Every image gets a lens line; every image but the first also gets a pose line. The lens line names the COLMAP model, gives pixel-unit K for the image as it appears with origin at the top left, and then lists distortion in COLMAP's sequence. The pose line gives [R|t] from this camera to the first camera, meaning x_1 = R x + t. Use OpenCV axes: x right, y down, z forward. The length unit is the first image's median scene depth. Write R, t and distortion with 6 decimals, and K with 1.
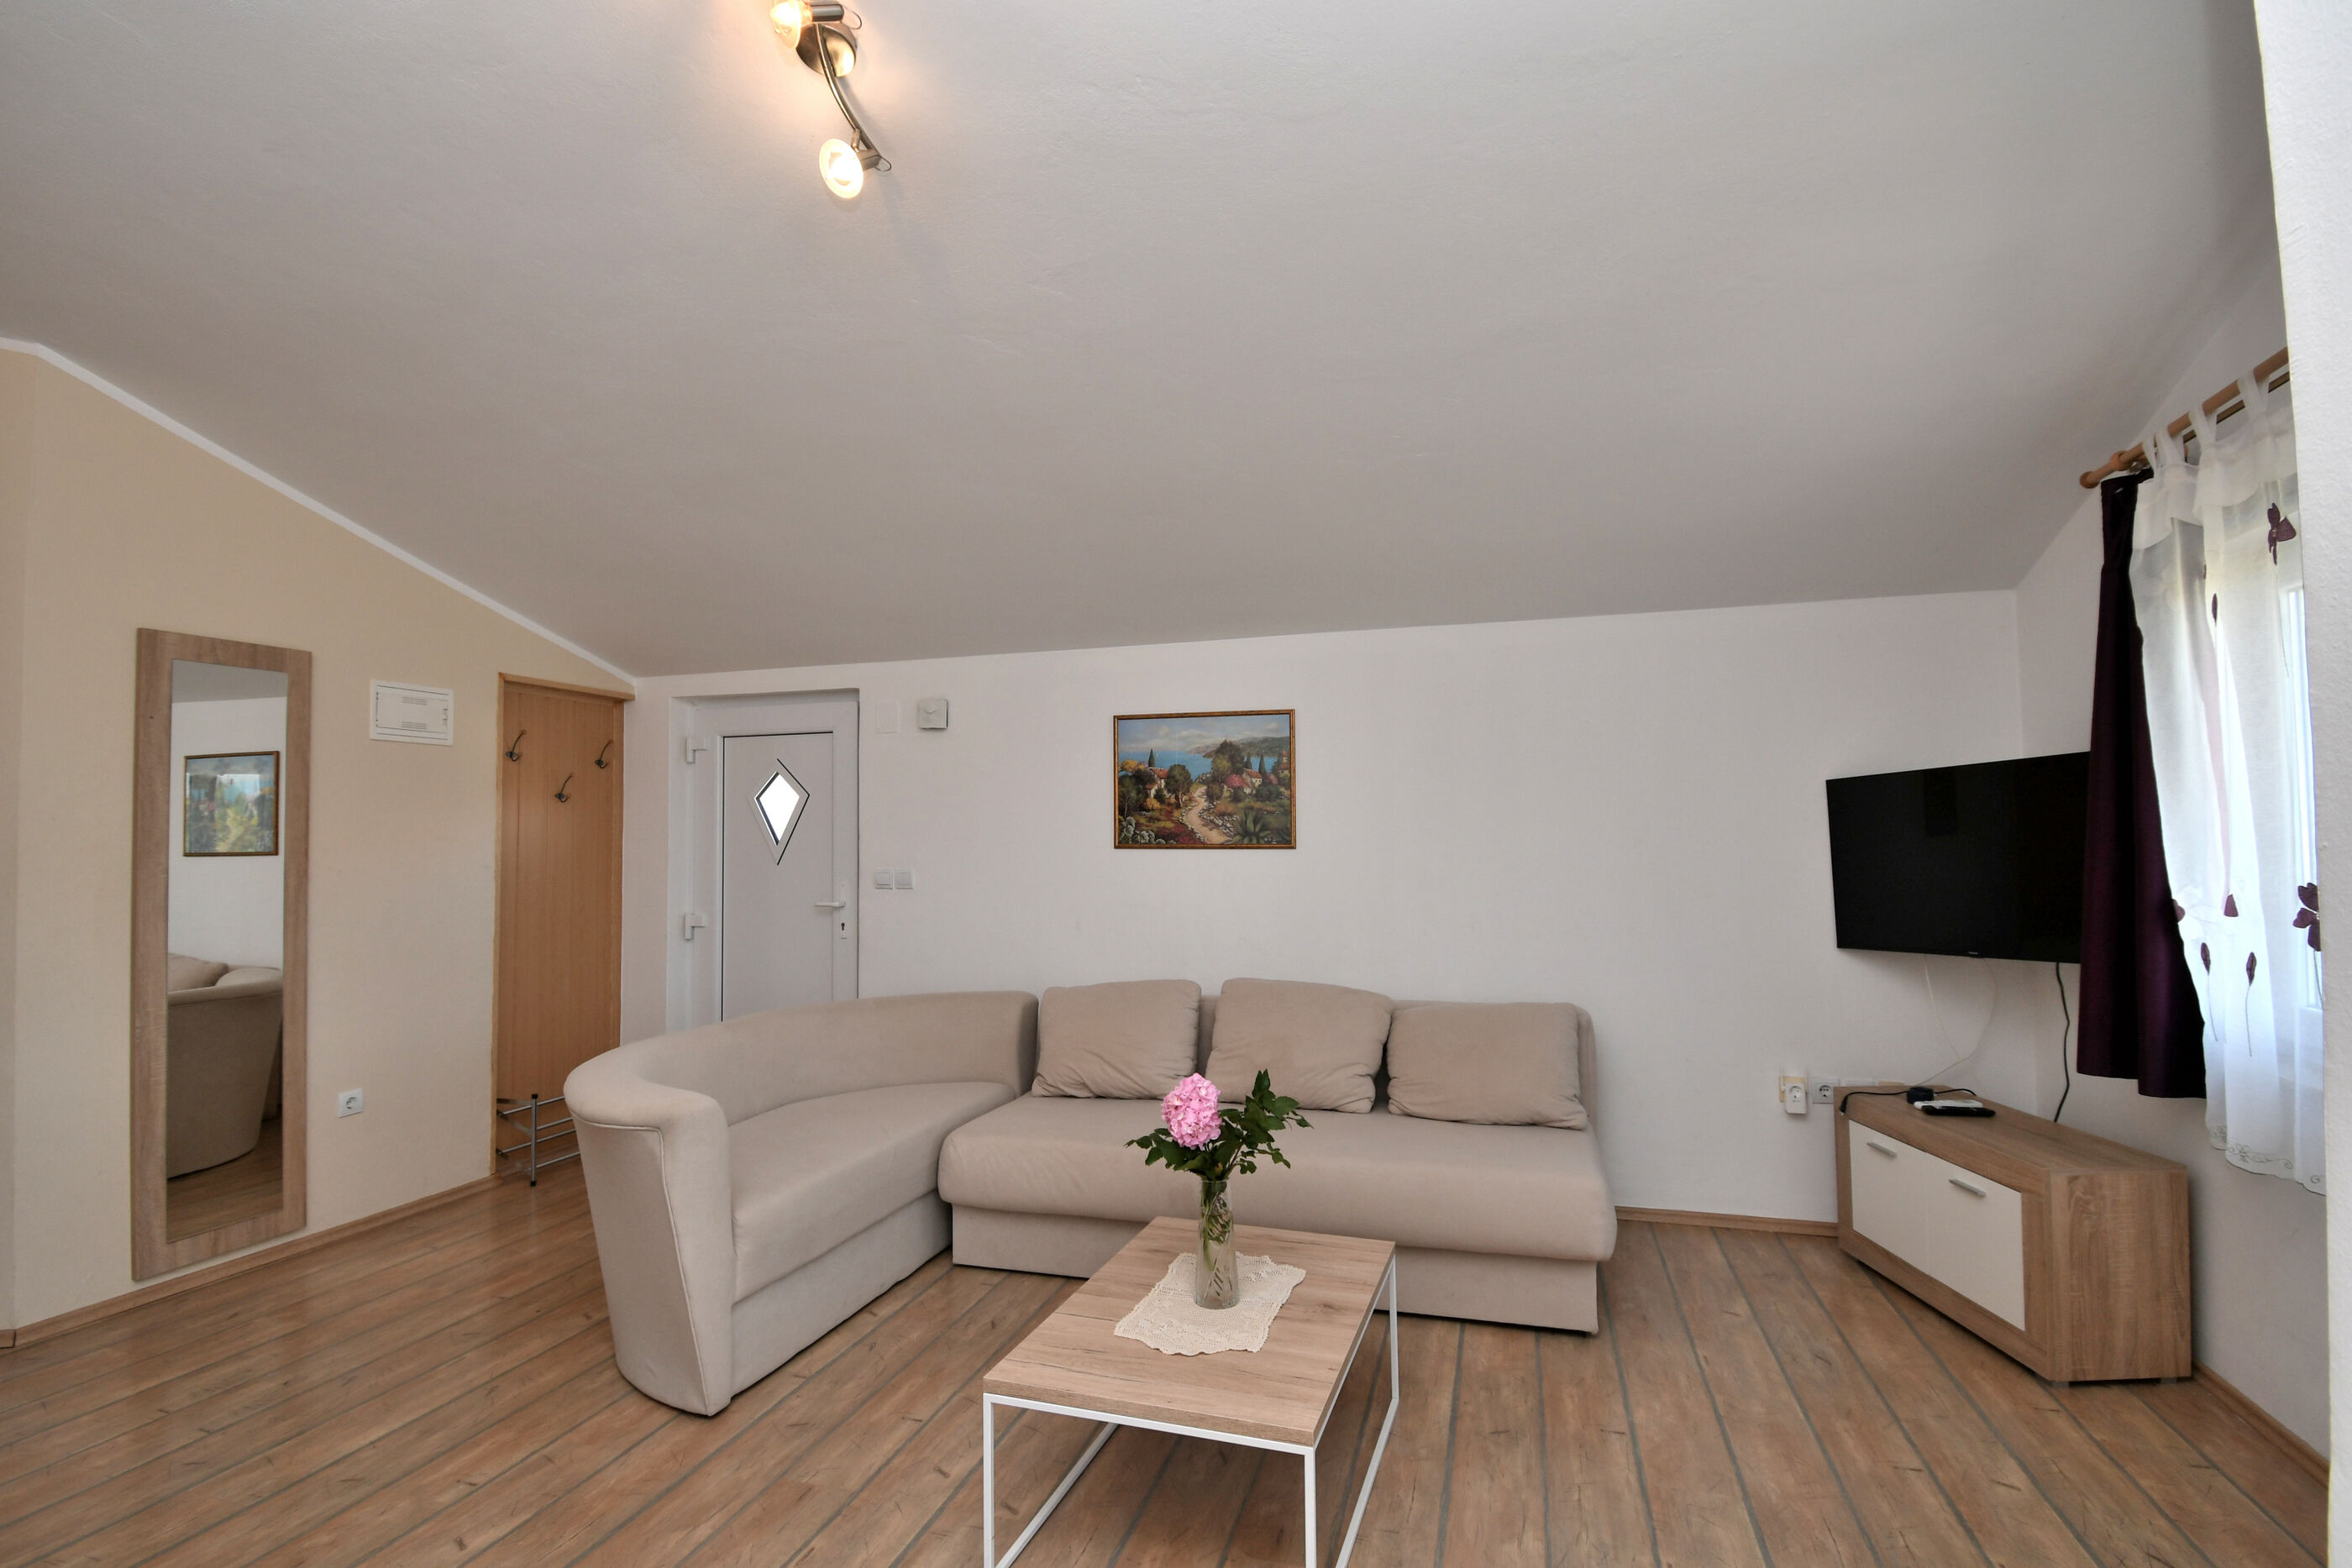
lens RADIAL K [[1126.1, 0, 1183.2], [0, 1126.1, 791.4], [0, 0, 1]] dist [0.011535, -0.022193]
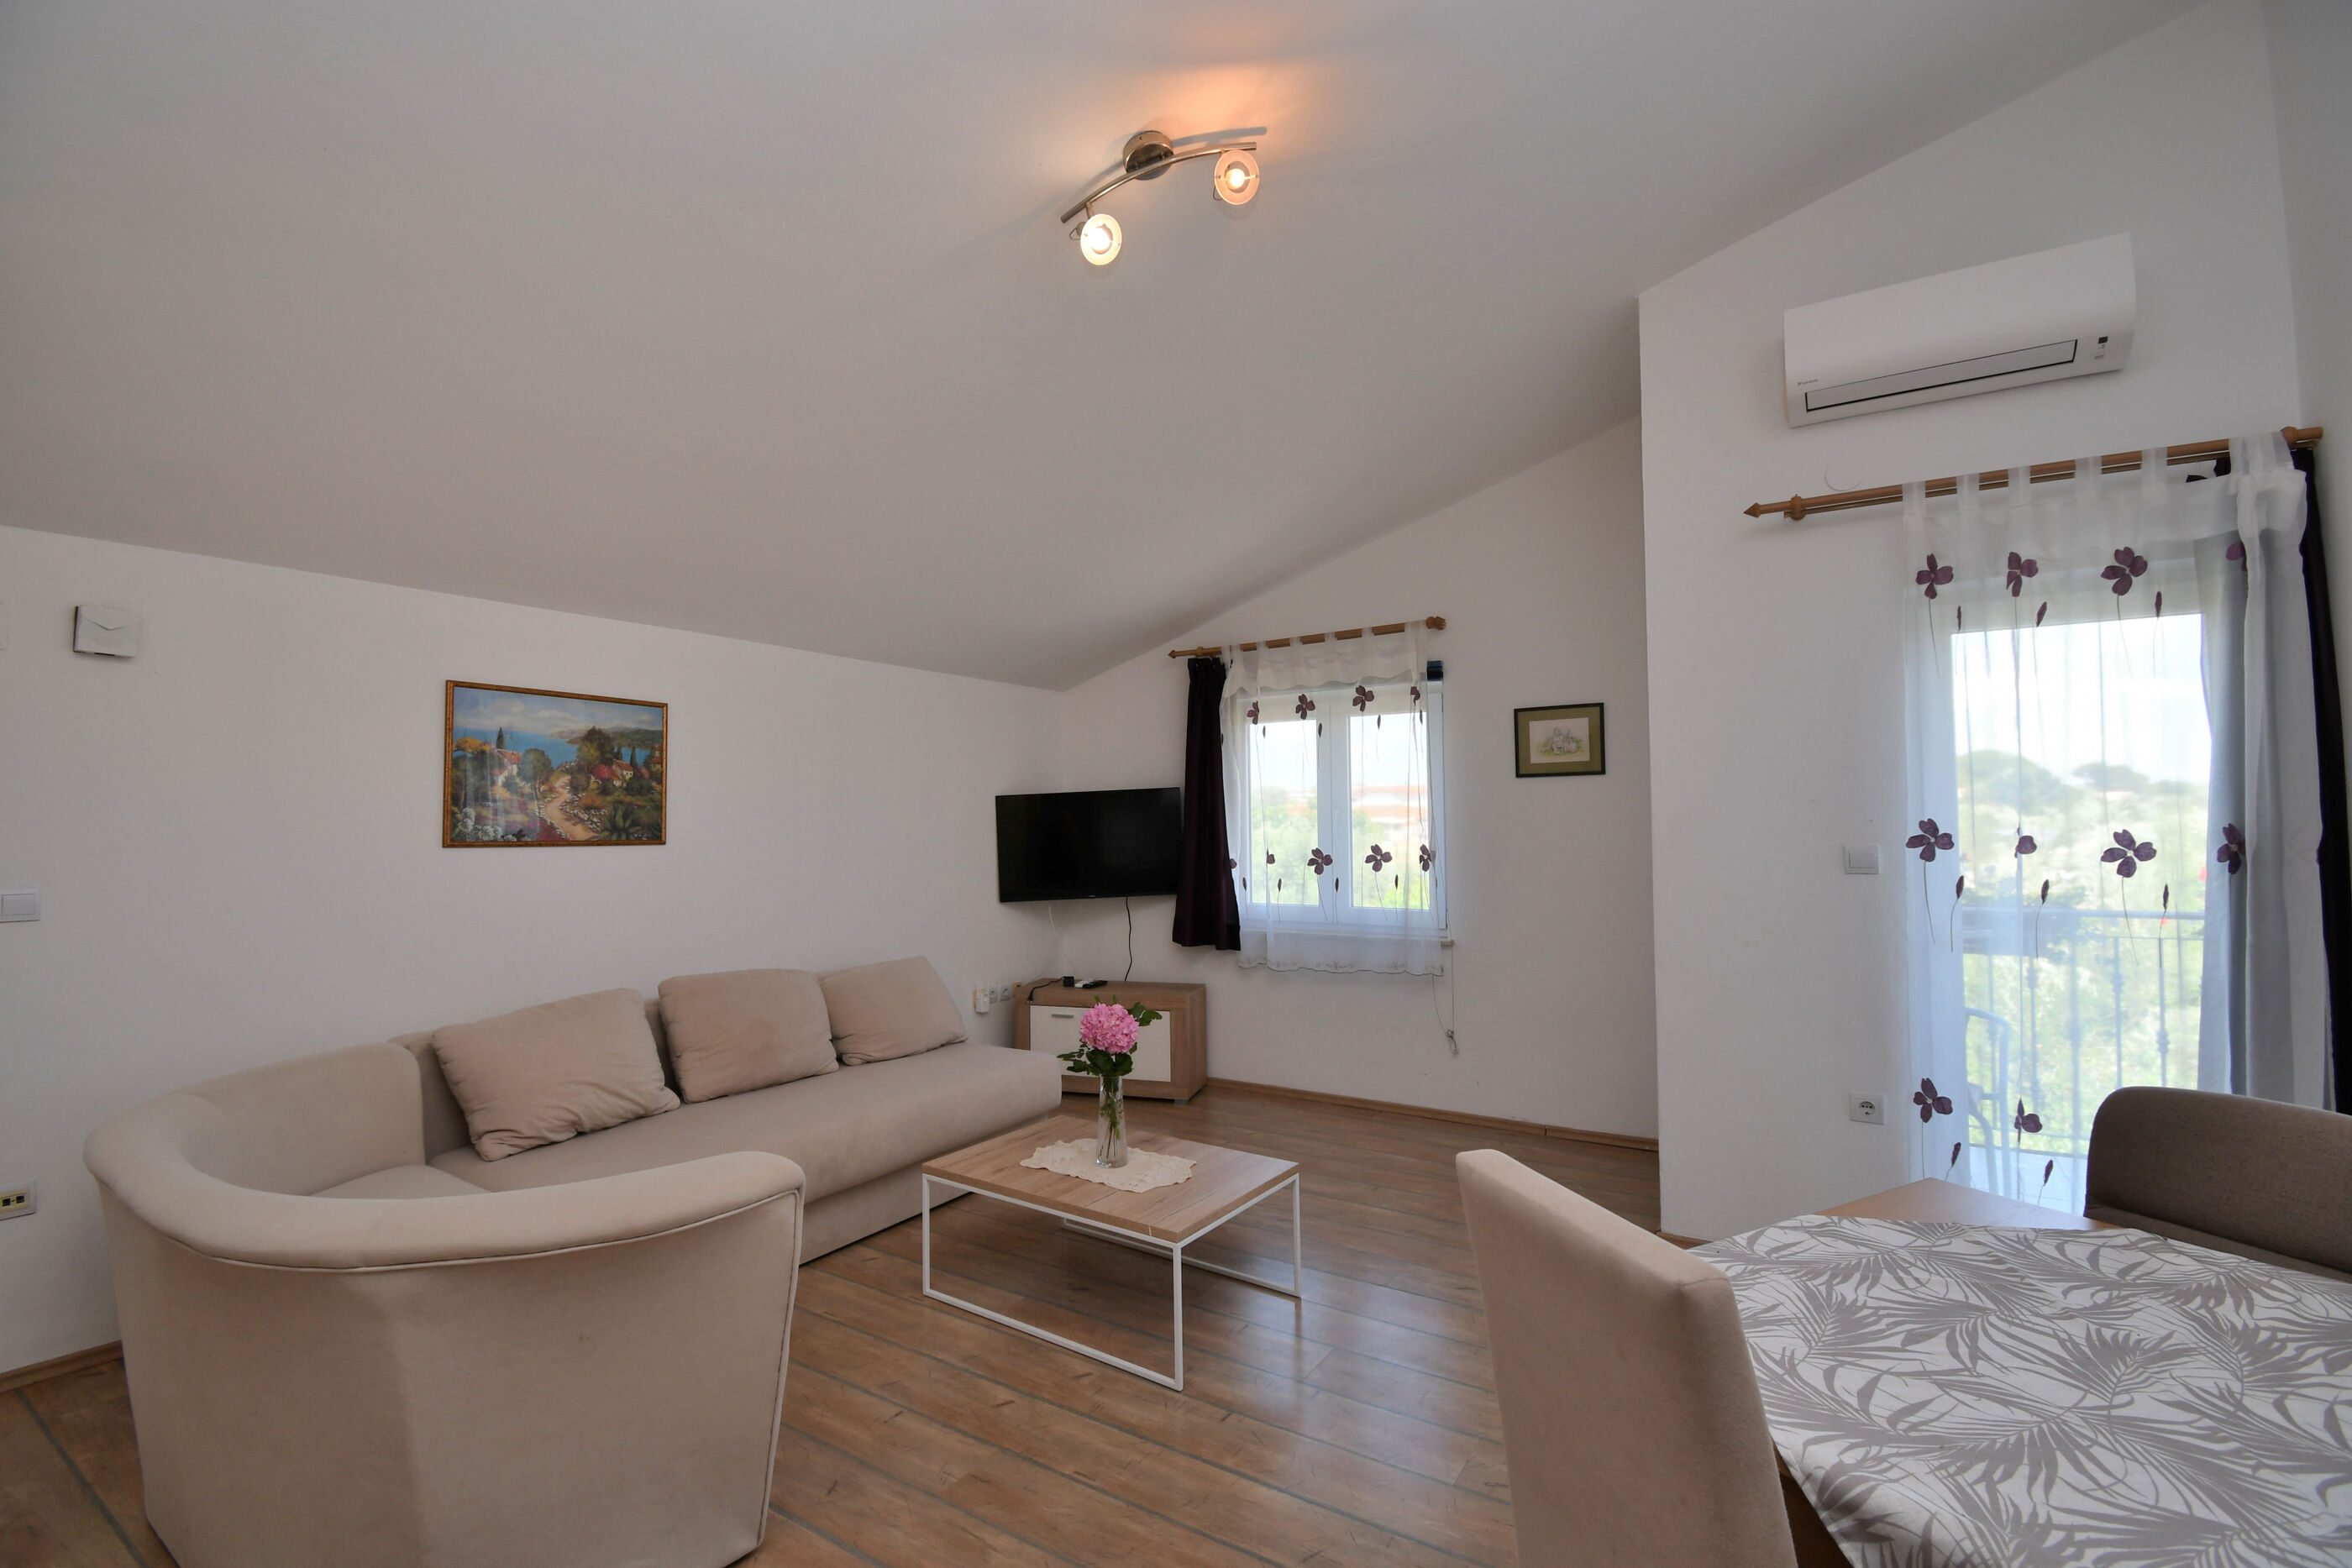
lens RADIAL K [[1030.8, 0, 1179.0], [0, 1030.8, 793.0], [0, 0, 1]] dist [0.023980, -0.028684]
pose [[0.281482, 0.036890, 0.958857, -0.636321], [-0.032388, 0.999057, -0.028929, 0.017246], [-0.959020, -0.022912, 0.282411, 0.309246]]
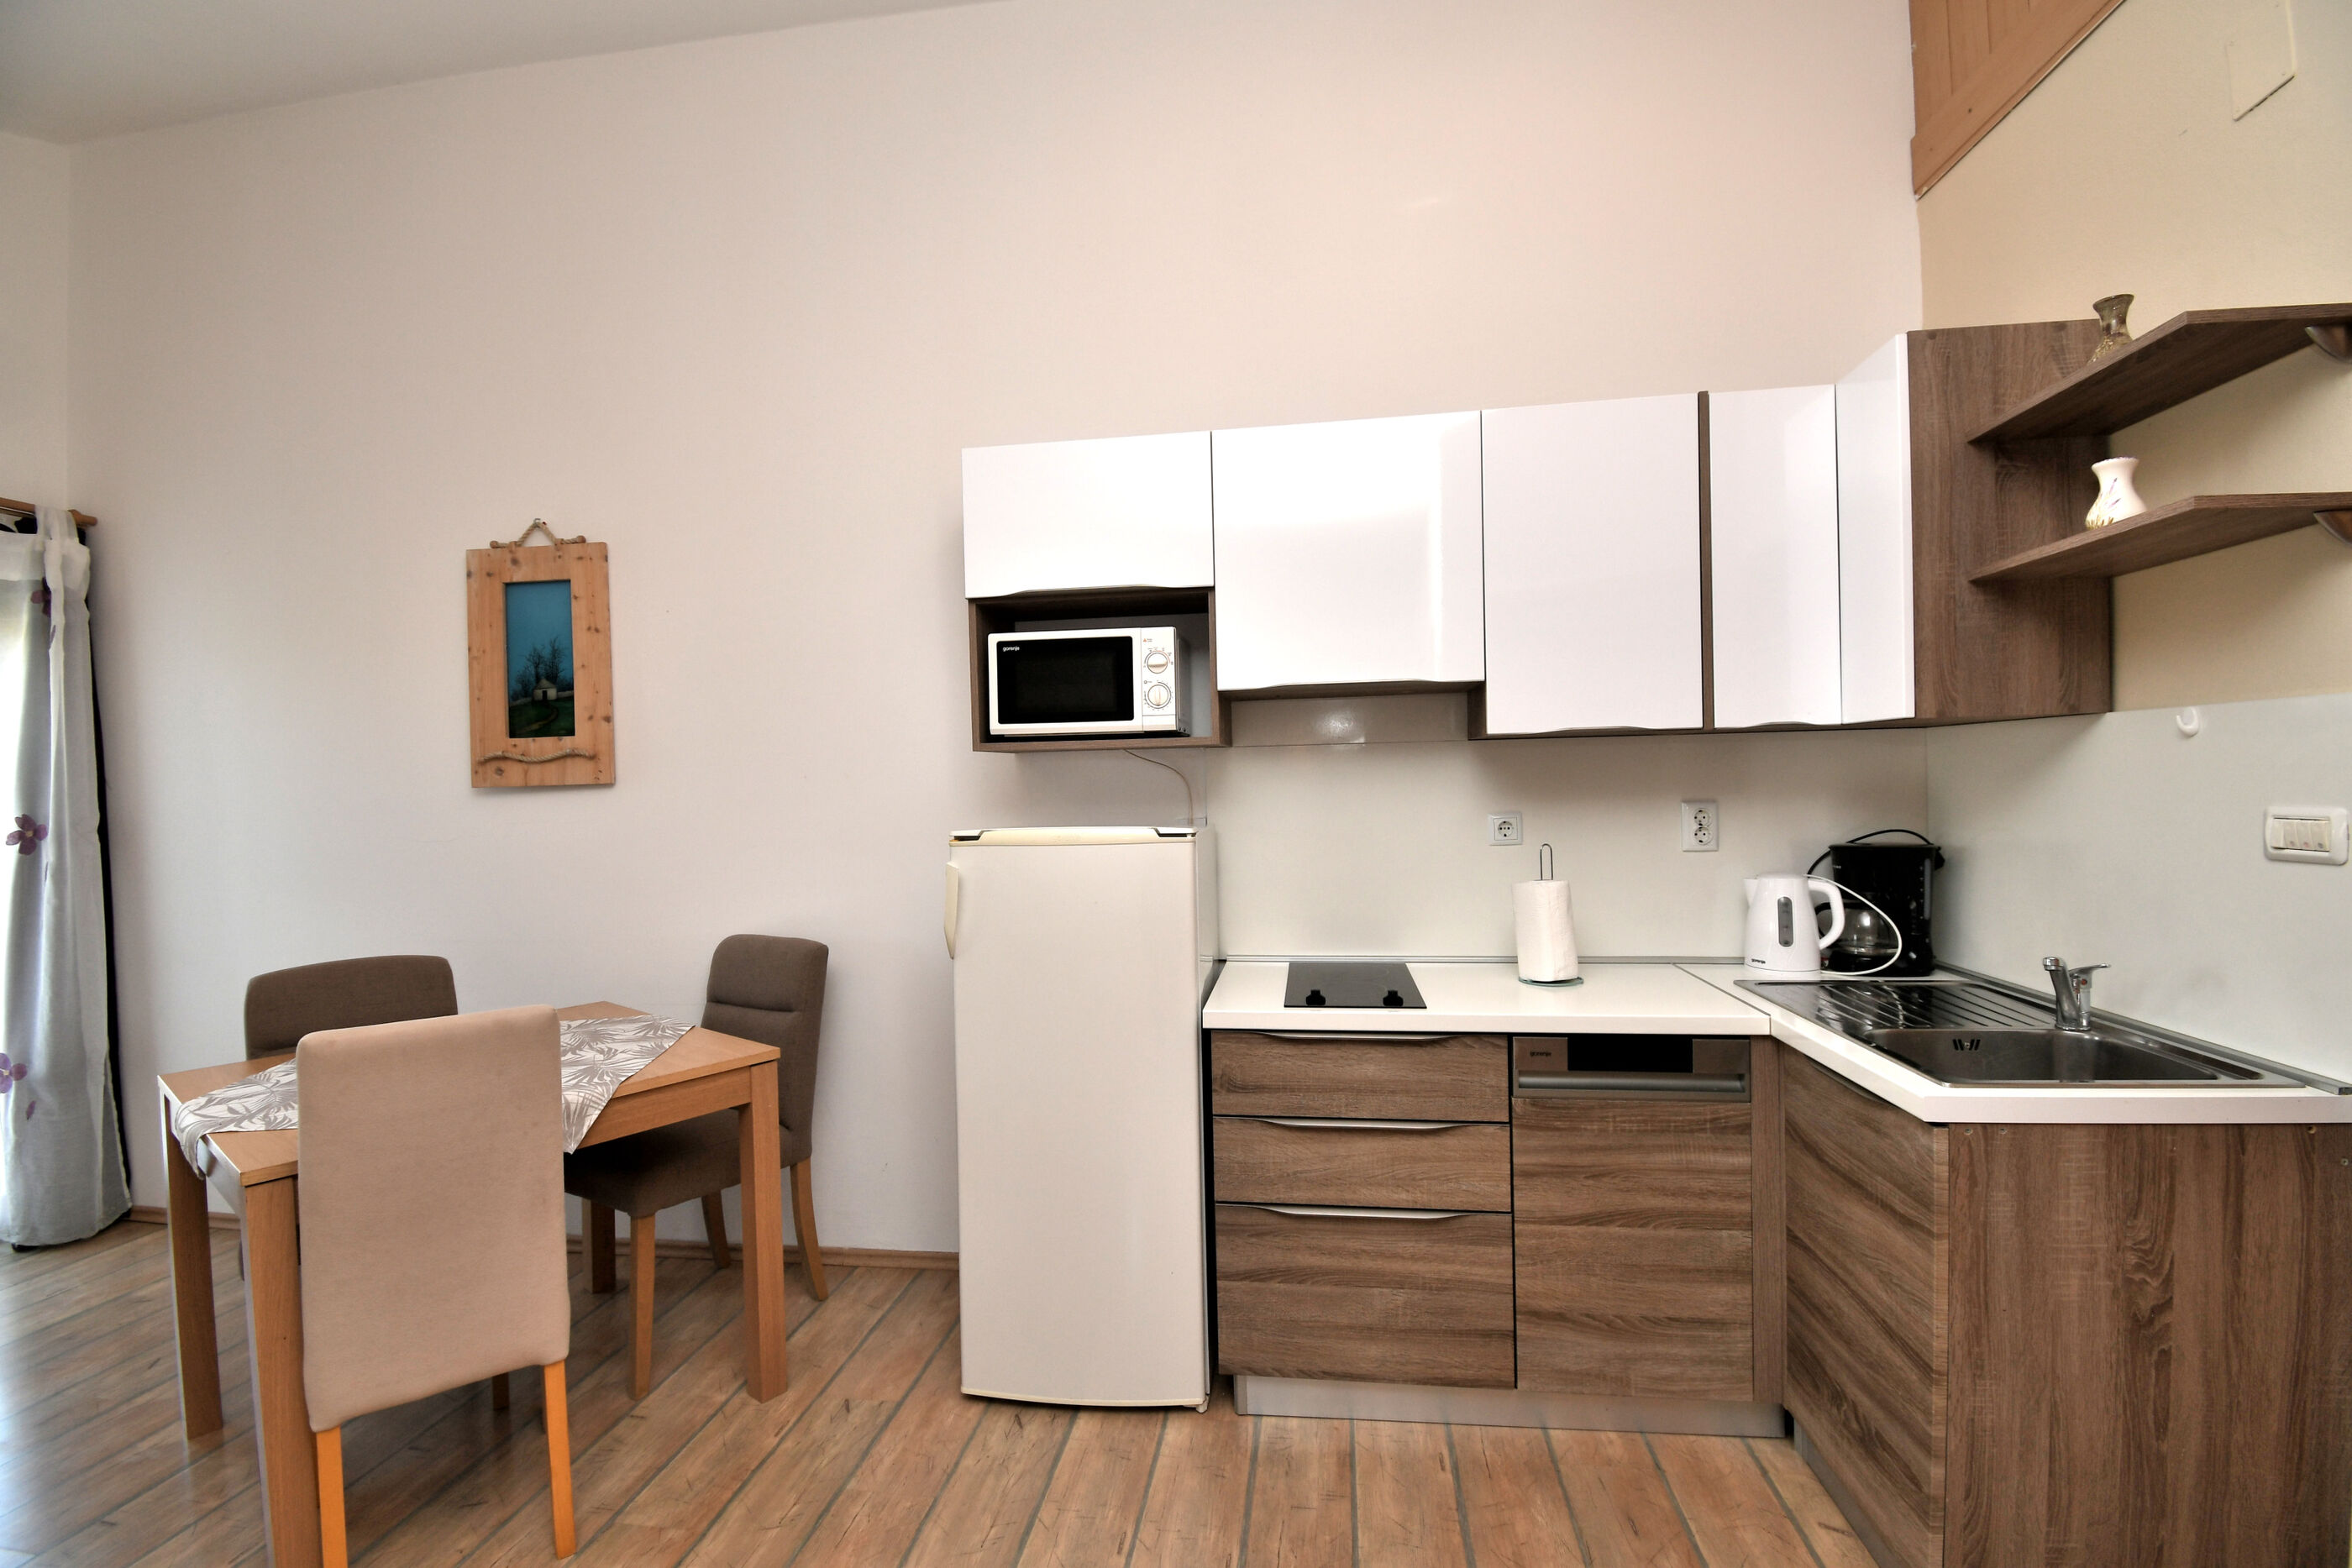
lens RADIAL K [[1030.8, 0, 1179.0], [0, 1030.8, 793.0], [0, 0, 1]] dist [0.023980, -0.028684]
pose [[-0.990036, 0.037013, -0.135864, -0.615224], [0.041049, 0.998791, -0.027030, 0.035552], [0.134699, -0.032338, -0.990359, 0.706599]]
